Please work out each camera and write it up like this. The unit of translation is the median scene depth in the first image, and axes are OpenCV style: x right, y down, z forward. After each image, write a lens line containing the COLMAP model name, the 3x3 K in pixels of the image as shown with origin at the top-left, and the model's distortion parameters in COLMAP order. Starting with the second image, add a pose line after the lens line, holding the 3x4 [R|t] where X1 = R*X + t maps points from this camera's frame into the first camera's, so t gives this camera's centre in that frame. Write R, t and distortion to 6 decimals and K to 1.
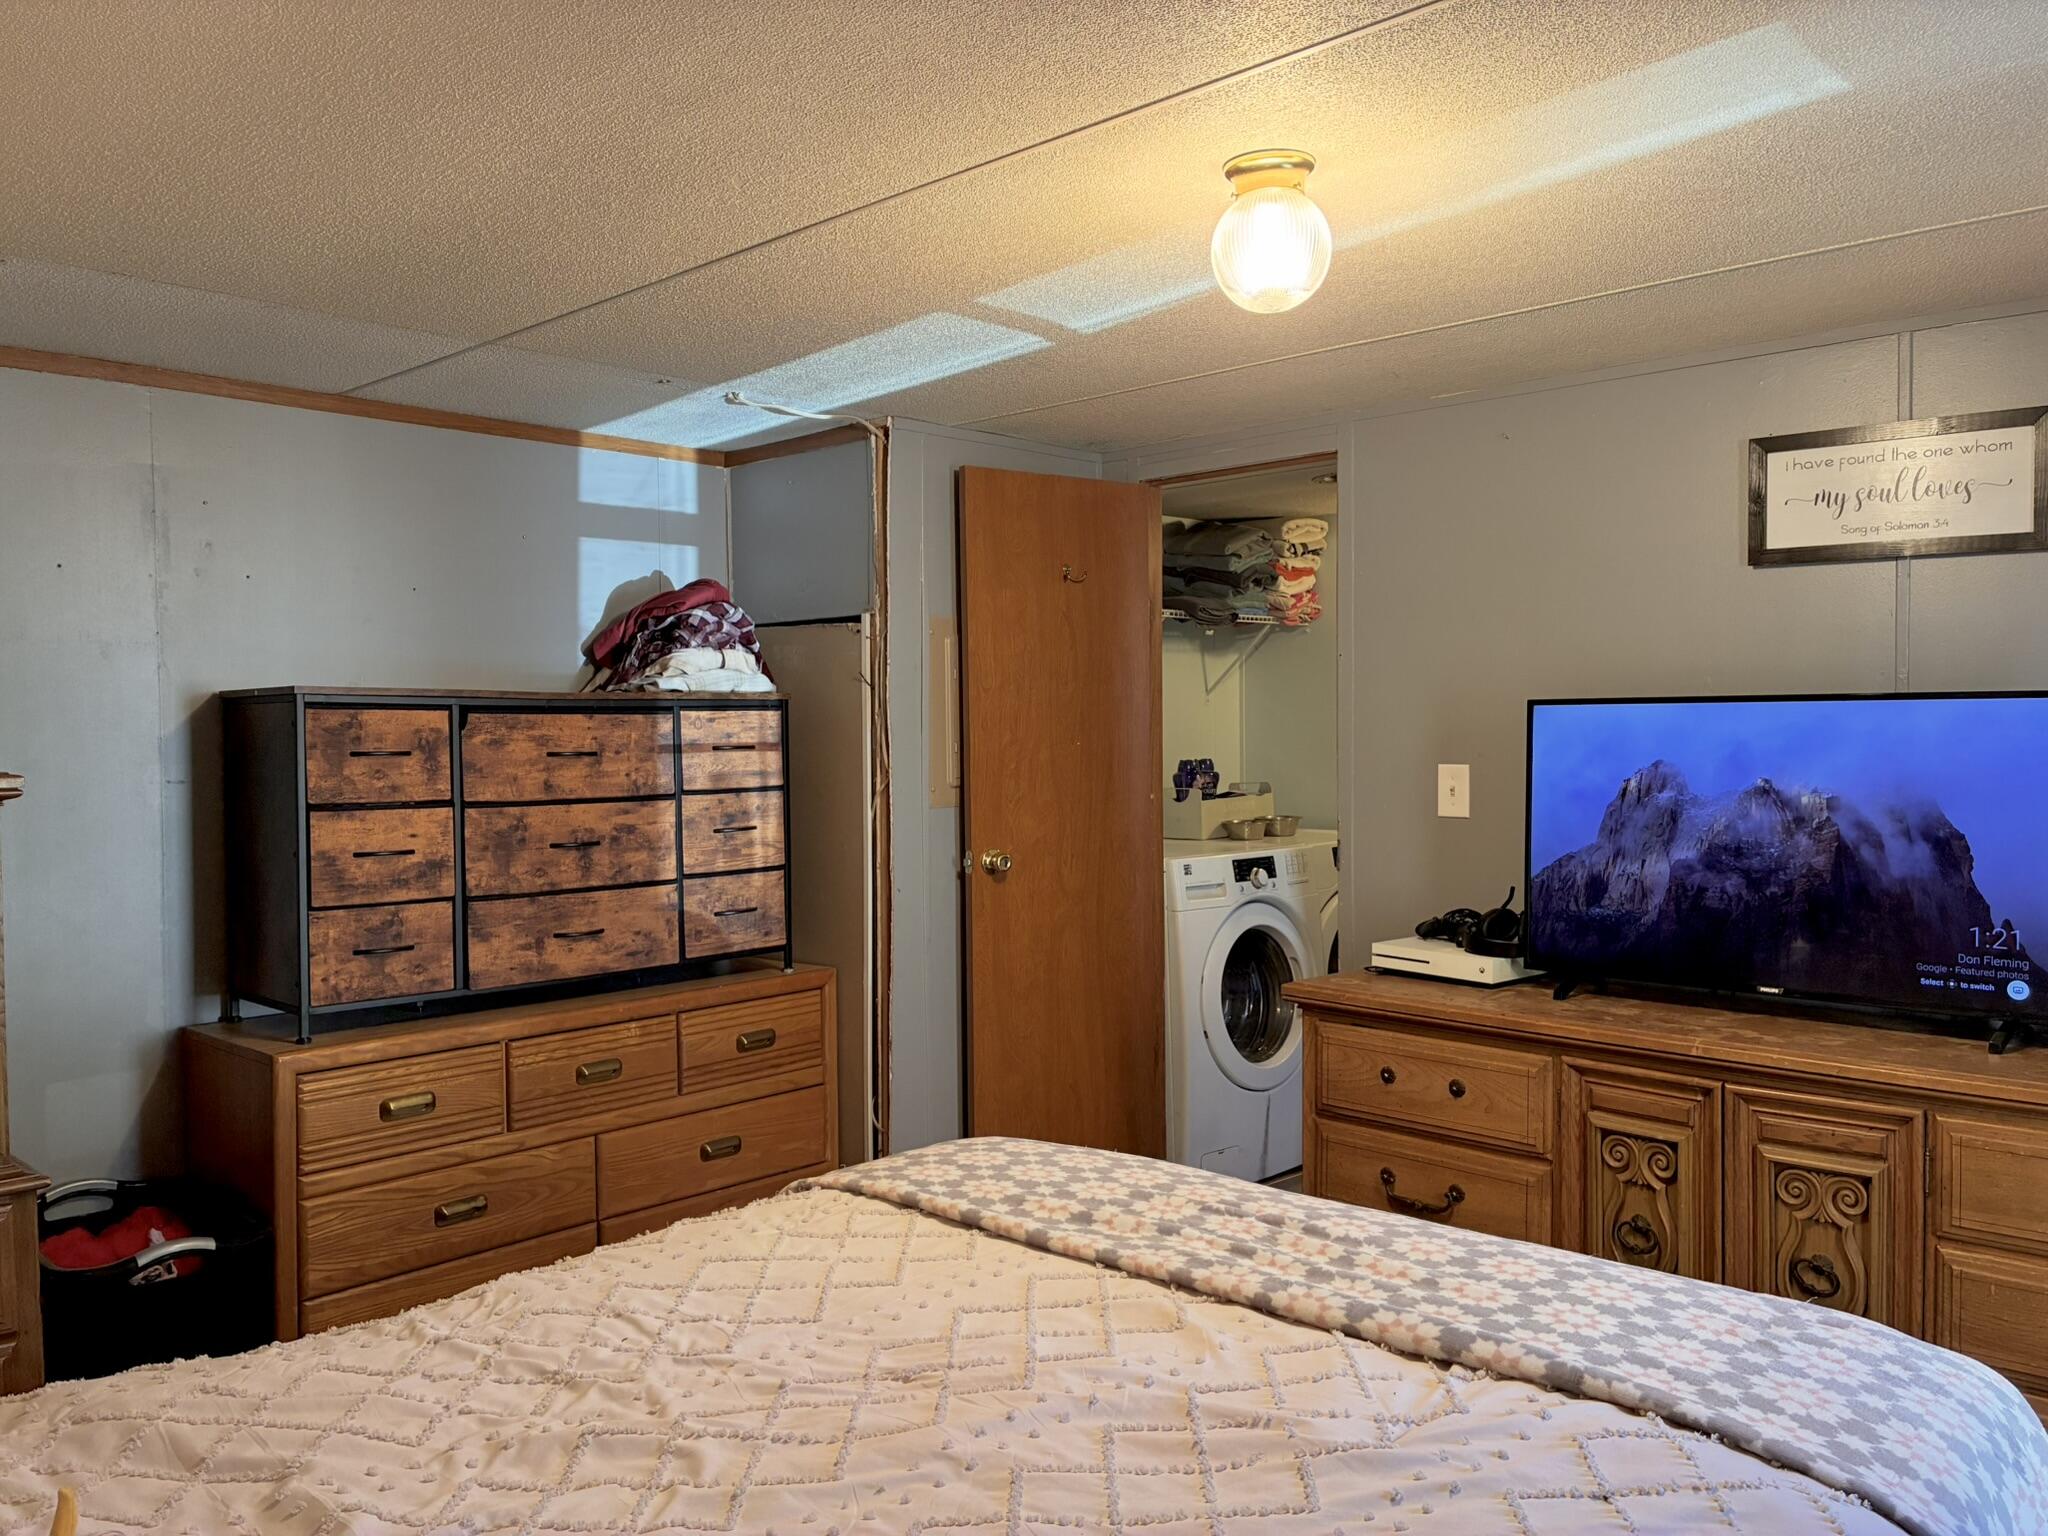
lens RADIAL K [[1568.5, 0, 1036.3], [0, 1568.5, 754.9], [0, 0, 1]] dist [0.062941, -0.095985]
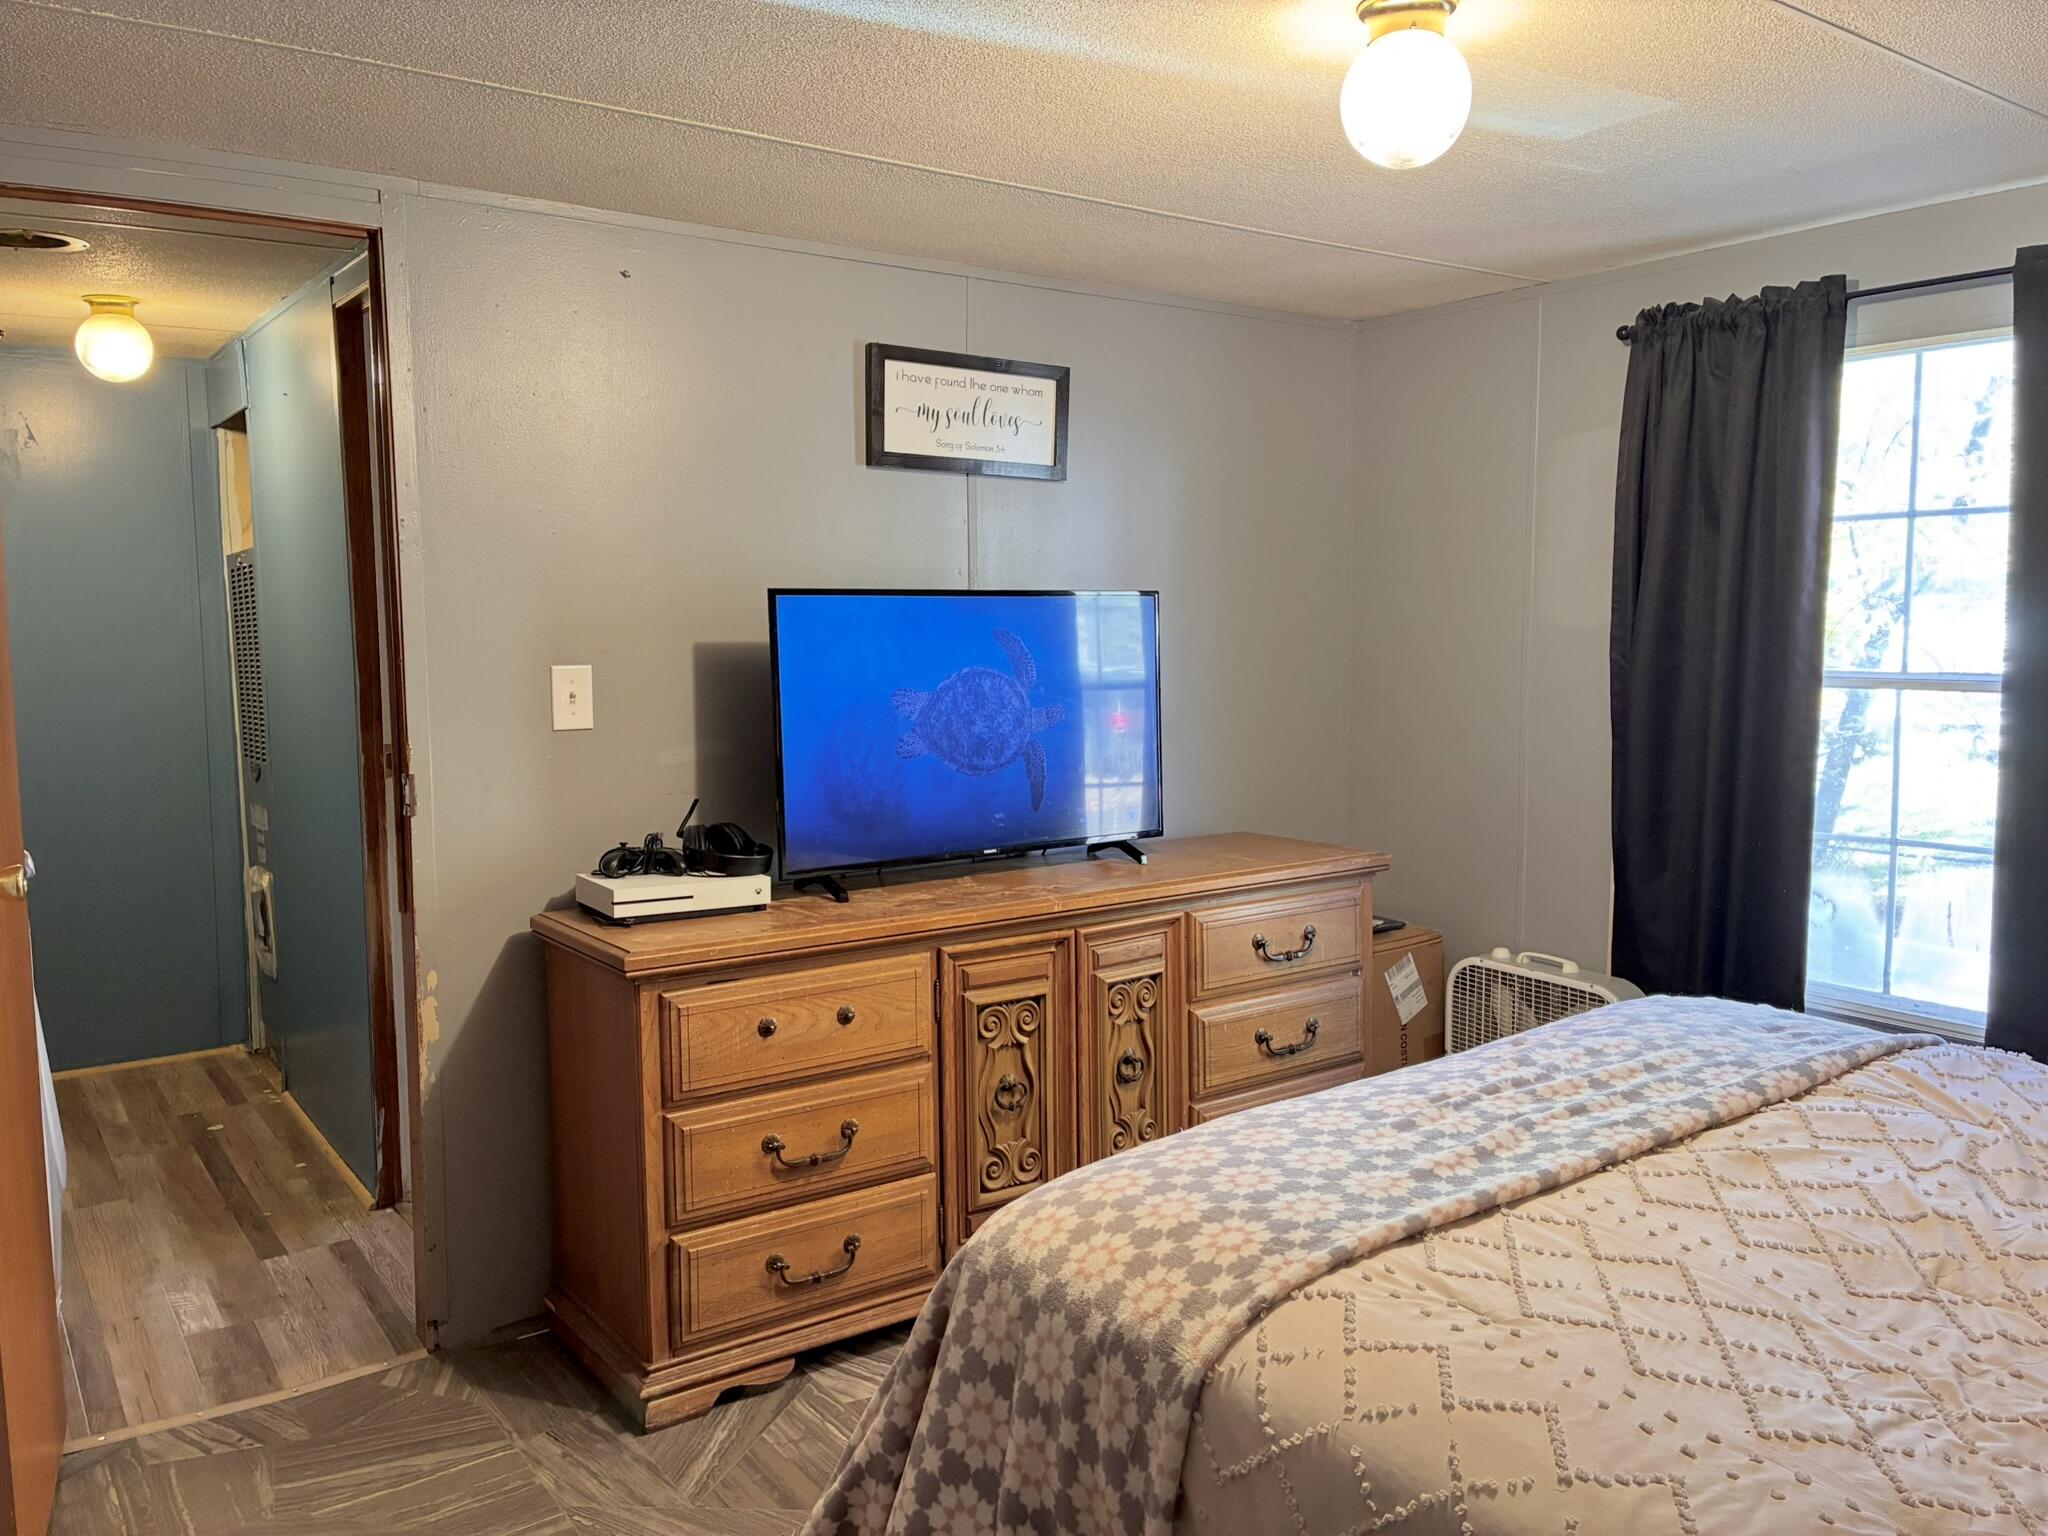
lens RADIAL K [[1568.5, 0, 1036.3], [0, 1568.5, 754.9], [0, 0, 1]] dist [0.062941, -0.095985]
pose [[0.189253, -0.084780, 0.978262, -0.623658], [0.024920, 0.996360, 0.081527, -0.010610], [-0.981612, 0.008949, 0.190676, 0.757841]]
